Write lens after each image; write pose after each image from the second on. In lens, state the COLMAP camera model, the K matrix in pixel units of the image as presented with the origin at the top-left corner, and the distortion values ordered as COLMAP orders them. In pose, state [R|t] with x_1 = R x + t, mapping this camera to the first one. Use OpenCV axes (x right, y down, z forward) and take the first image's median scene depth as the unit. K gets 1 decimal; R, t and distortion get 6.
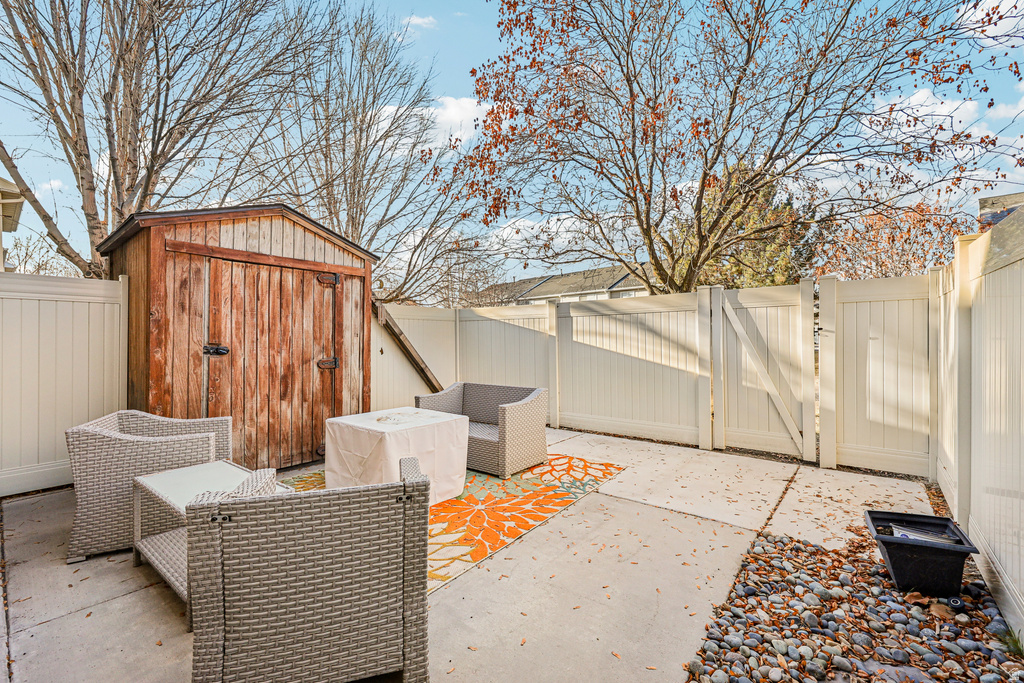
lens RADIAL K [[419.5, 0, 516.4], [0, 419.5, 337.7], [0, 0, 1]] dist [-0.000790, 0.000000]
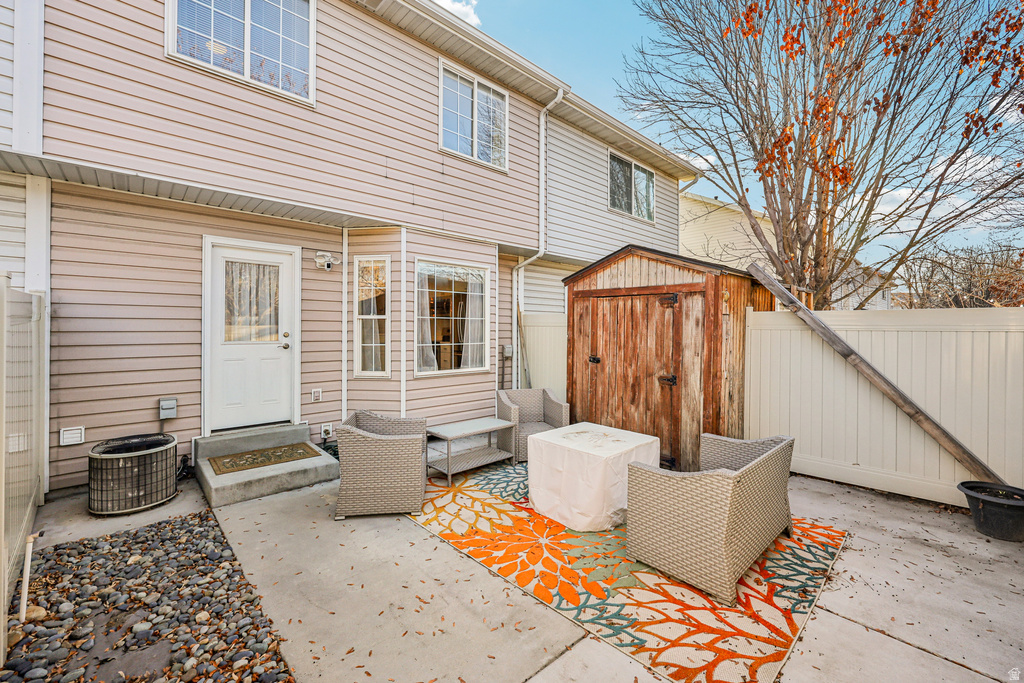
lens RADIAL K [[419.5, 0, 522.6], [0, 419.5, 331.5], [0, 0, 1]] dist [-0.000790, 0.000000]
pose [[-0.134911, 0.012838, -0.990775, 0.702867], [-0.005086, 0.999894, 0.013649, -0.079367], [0.990845, 0.006880, -0.134832, 0.853438]]
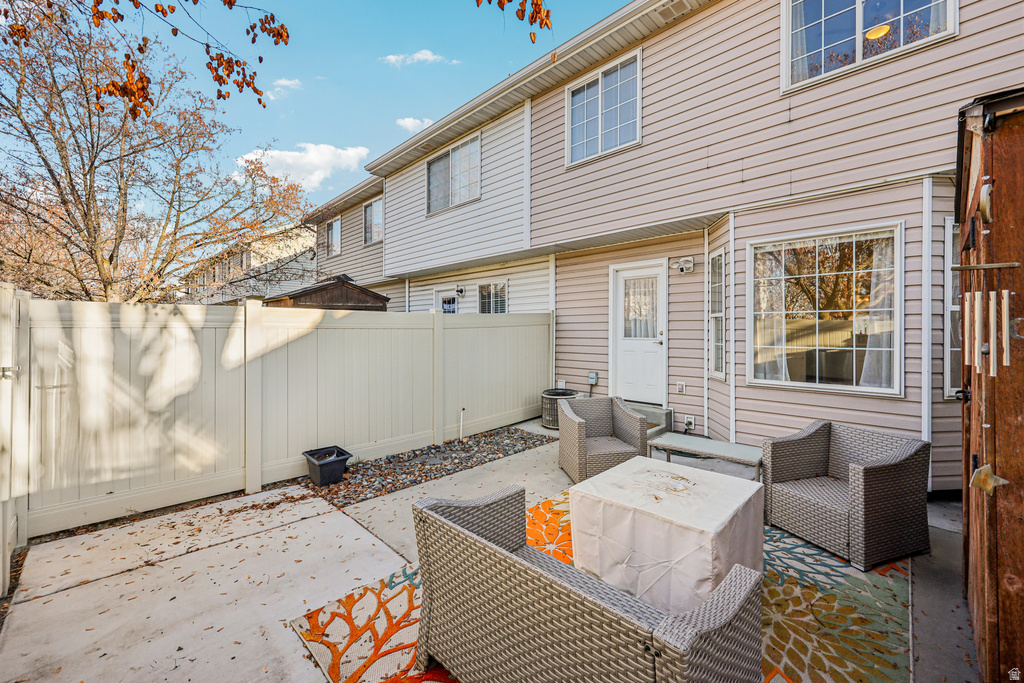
lens RADIAL K [[419.5, 0, 516.8], [0, 419.5, 331.7], [0, 0, 1]] dist [-0.000790, 0.000000]
pose [[-0.994226, 0.010315, 0.106814, -0.091877], [0.011064, 0.999918, 0.006420, -0.070019], [-0.106739, 0.007564, -0.994258, 1.537497]]
